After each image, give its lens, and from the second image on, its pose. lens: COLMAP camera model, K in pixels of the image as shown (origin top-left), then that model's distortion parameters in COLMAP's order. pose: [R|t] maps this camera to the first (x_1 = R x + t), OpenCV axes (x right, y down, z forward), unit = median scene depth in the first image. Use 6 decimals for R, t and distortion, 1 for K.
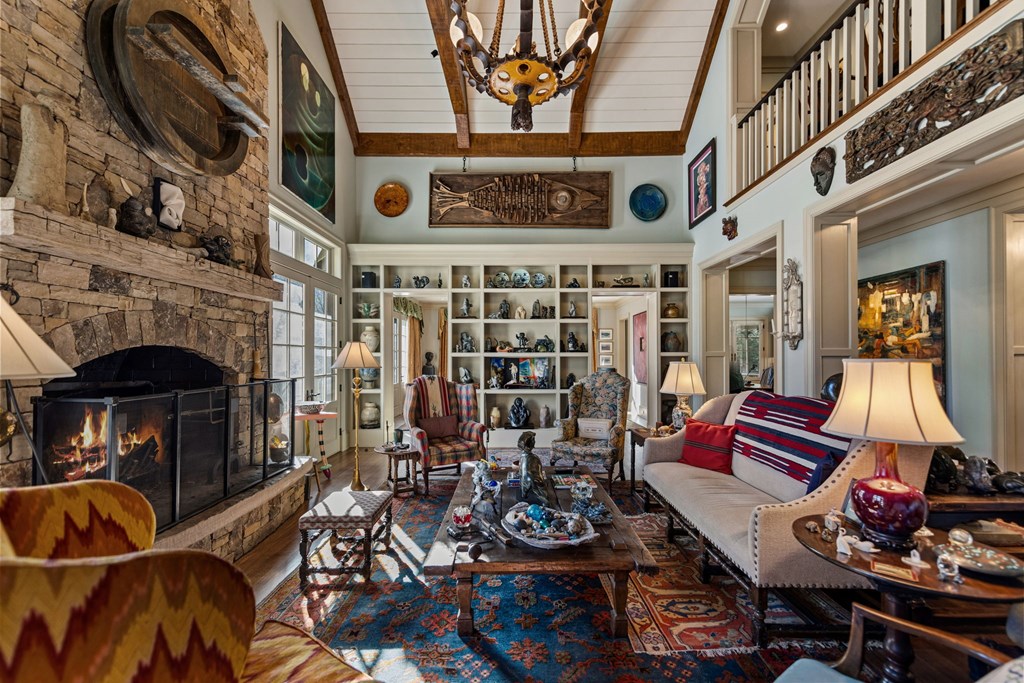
lens RADIAL K [[416.7, 0, 520.8], [0, 416.7, 357.2], [0, 0, 1]] dist [0.001302, -0.001334]
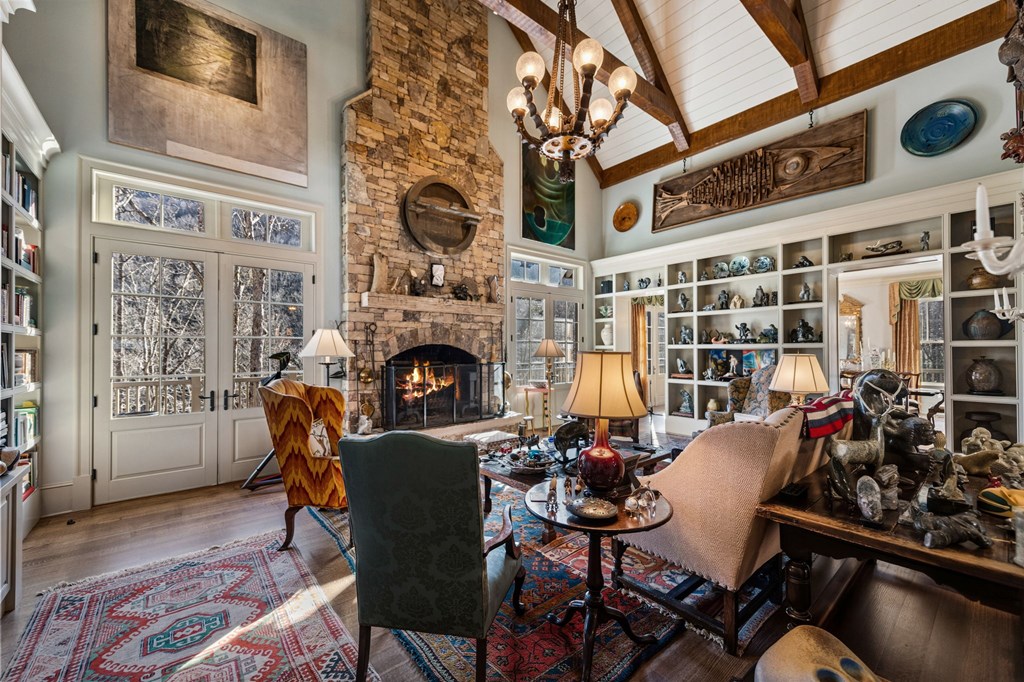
lens RADIAL K [[416.7, 0, 517.3], [0, 416.7, 346.6], [0, 0, 1]] dist [0.001302, -0.001334]
pose [[0.630811, -0.006241, -0.775911, 0.420114], [0.003148, 0.999980, -0.005484, -0.001404], [0.775930, 0.001017, 0.630818, 0.008975]]
